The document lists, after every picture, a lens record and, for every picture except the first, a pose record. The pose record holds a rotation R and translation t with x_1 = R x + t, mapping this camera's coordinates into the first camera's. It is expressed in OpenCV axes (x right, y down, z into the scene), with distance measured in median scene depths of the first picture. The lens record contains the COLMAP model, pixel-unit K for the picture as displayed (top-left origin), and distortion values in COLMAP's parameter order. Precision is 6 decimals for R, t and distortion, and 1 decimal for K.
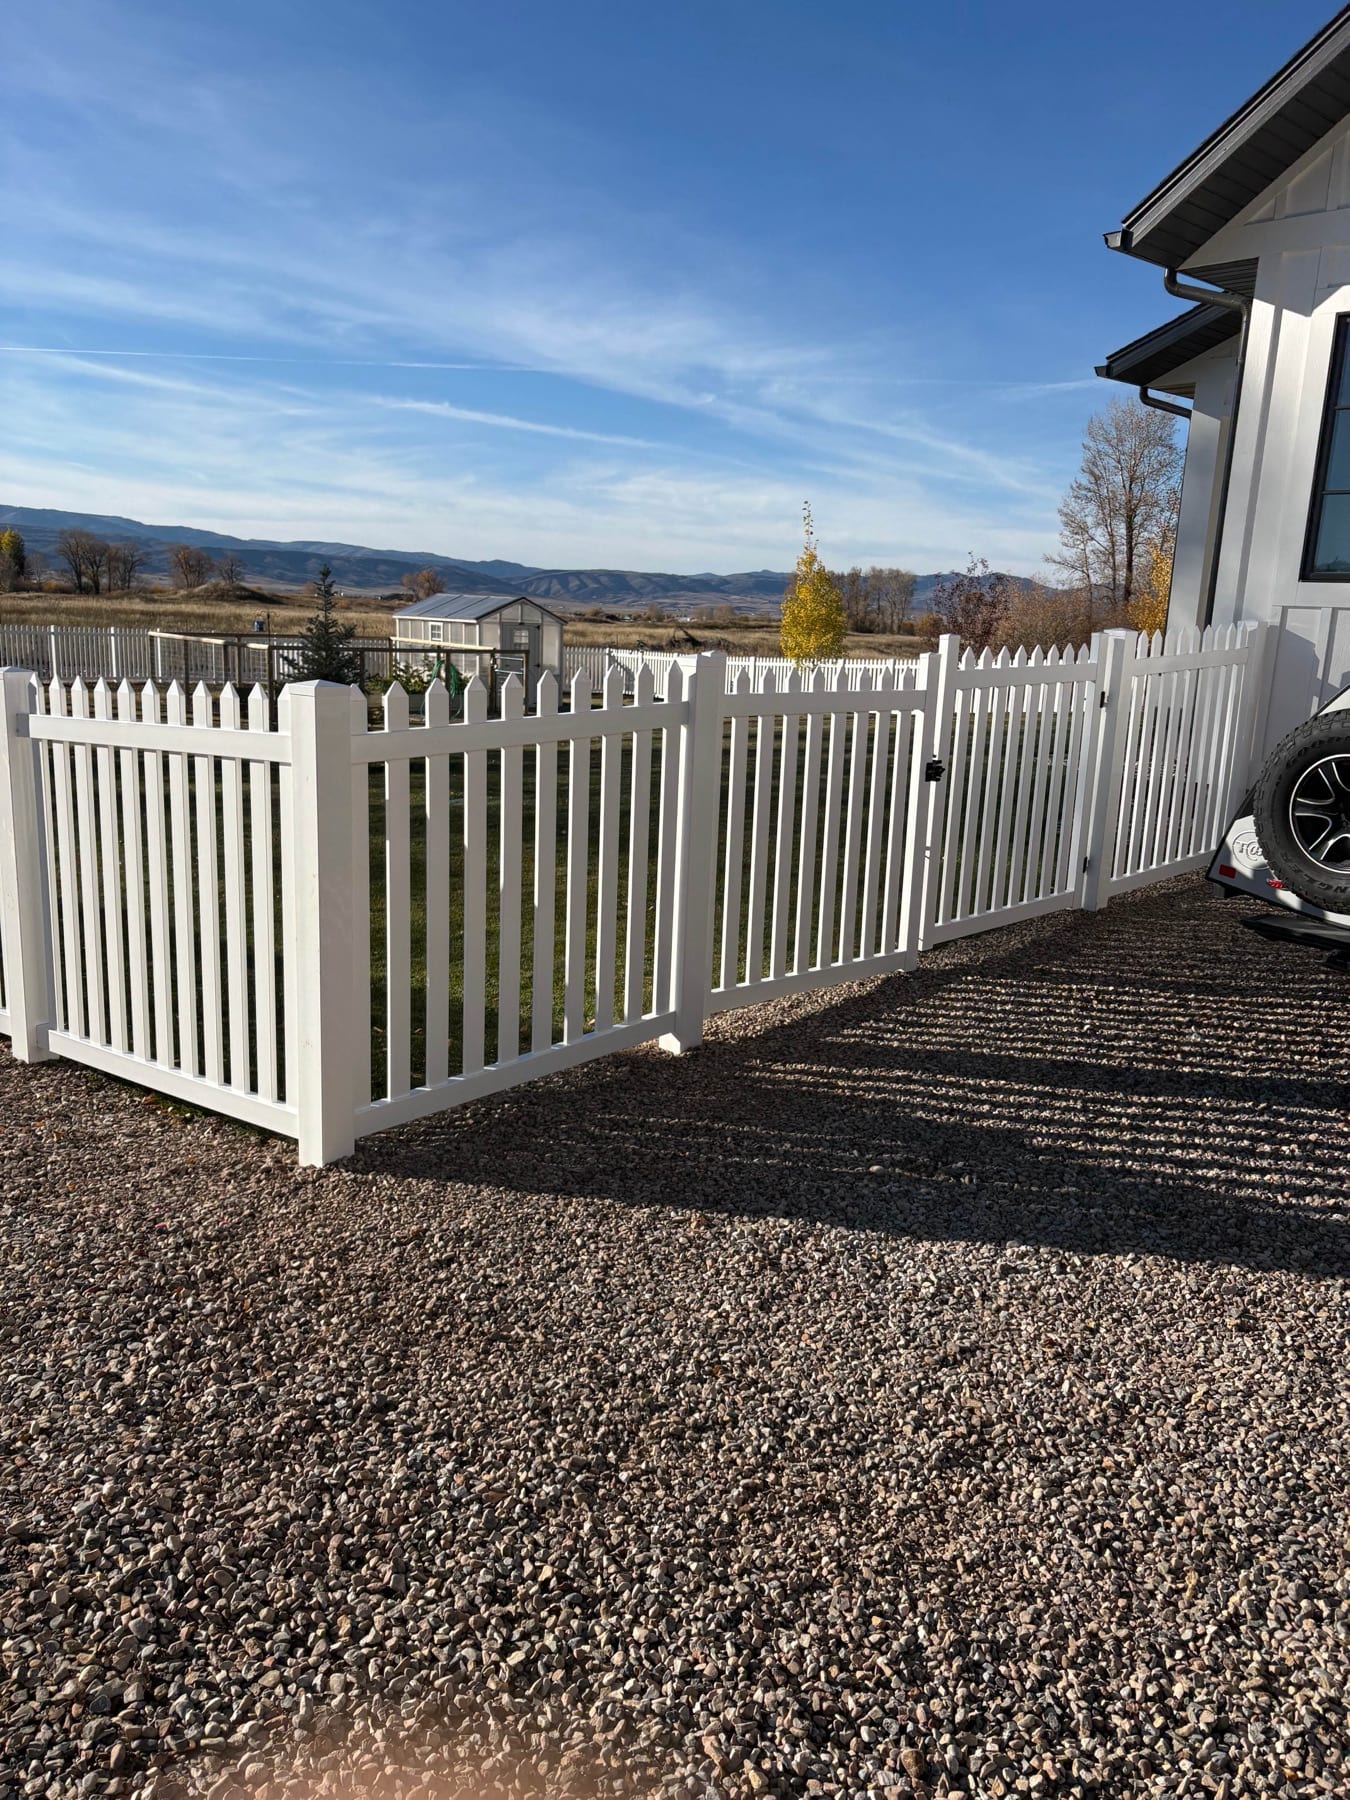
lens RADIAL K [[1342.2, 0, 675.0], [0, 1342.2, 900.0], [0, 0, 1]] dist [0.023822, -0.003781]
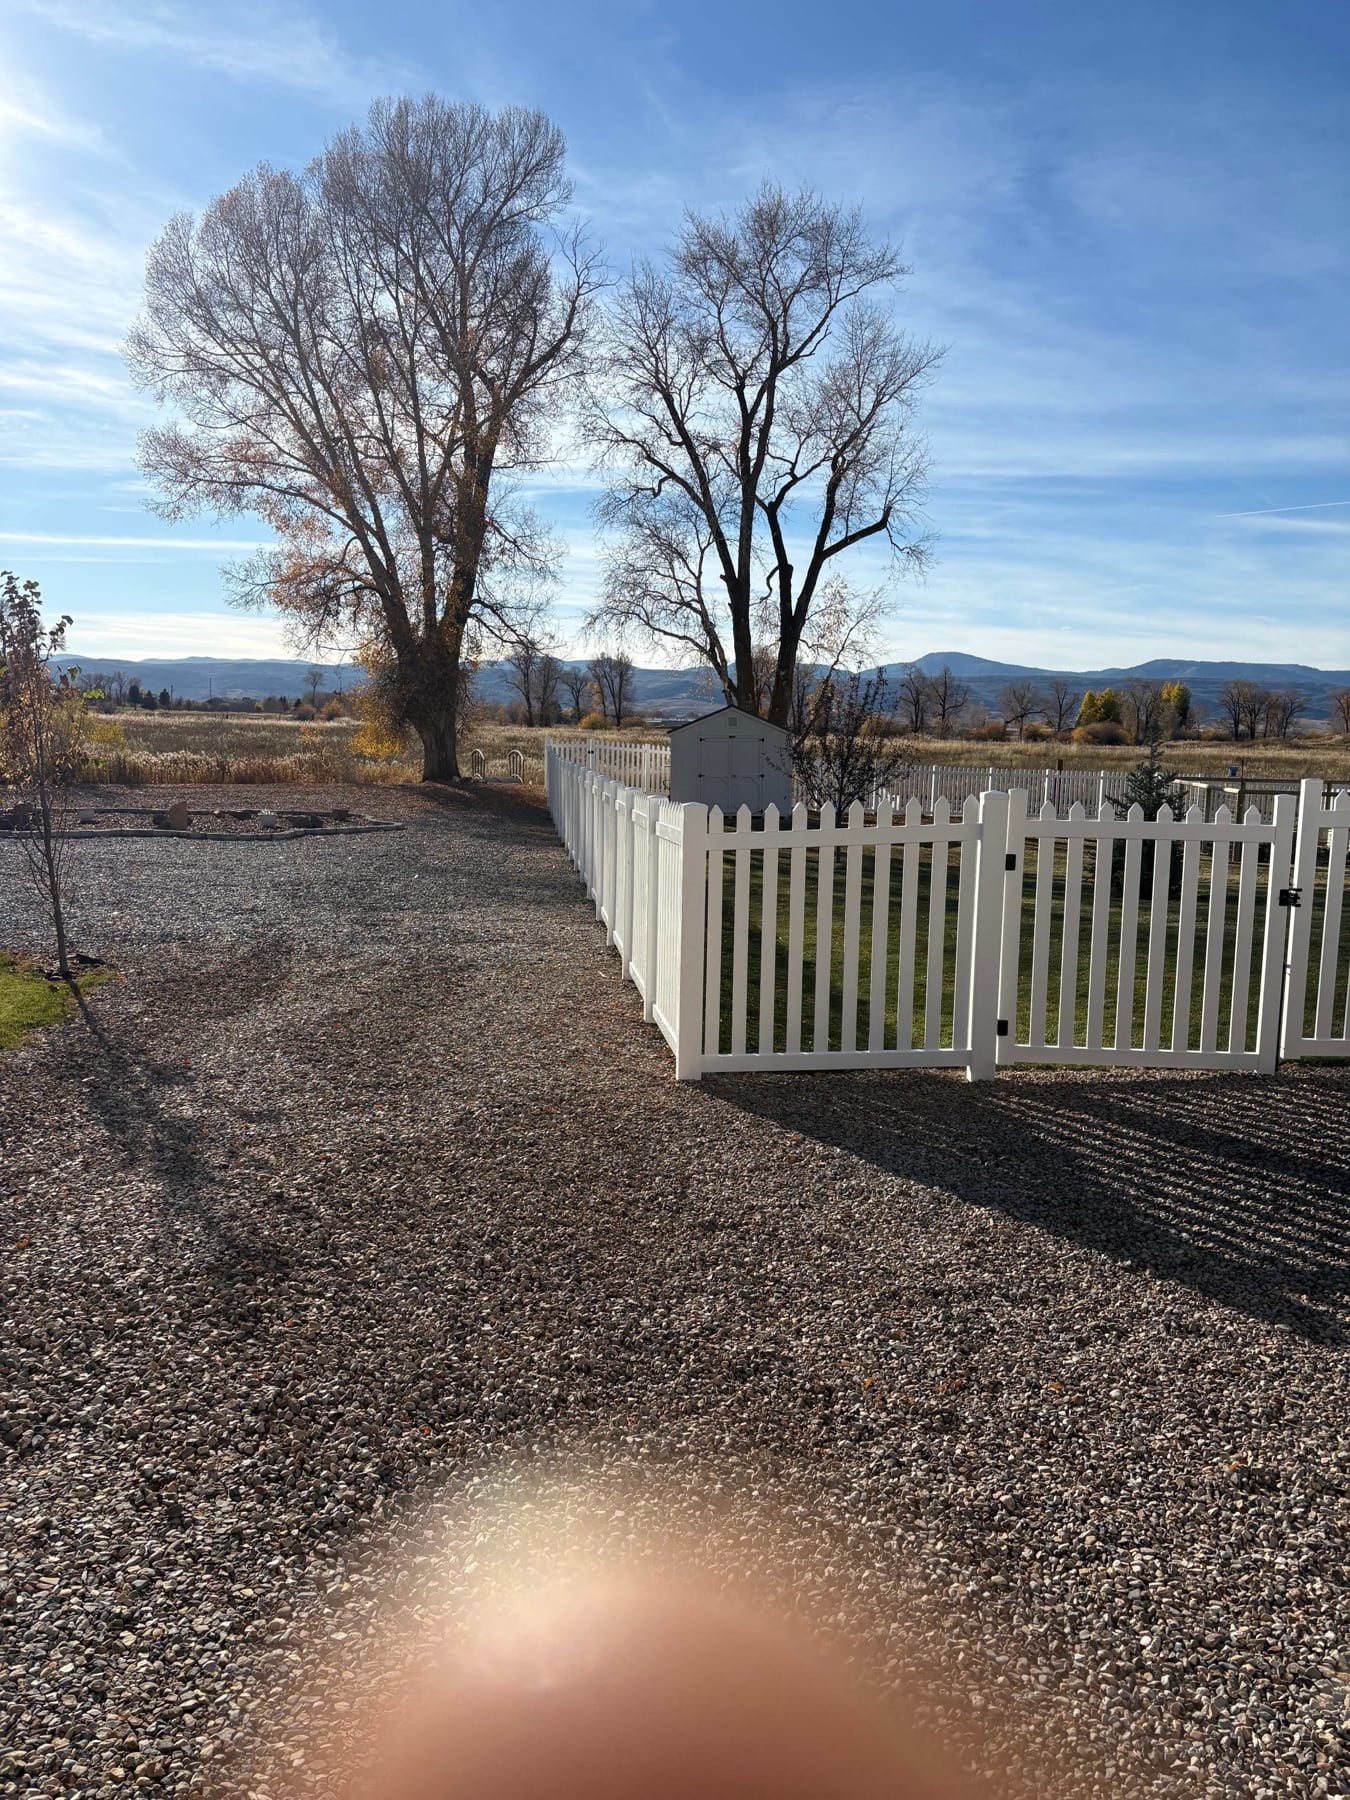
lens RADIAL K [[1342.2, 0, 675.0], [0, 1342.2, 900.0], [0, 0, 1]] dist [0.023822, -0.003781]
pose [[0.690990, 0.065118, -0.719925, 0.790266], [-0.140336, 0.989070, -0.045233, 0.036436], [0.709111, 0.132287, 0.692576, -0.192019]]
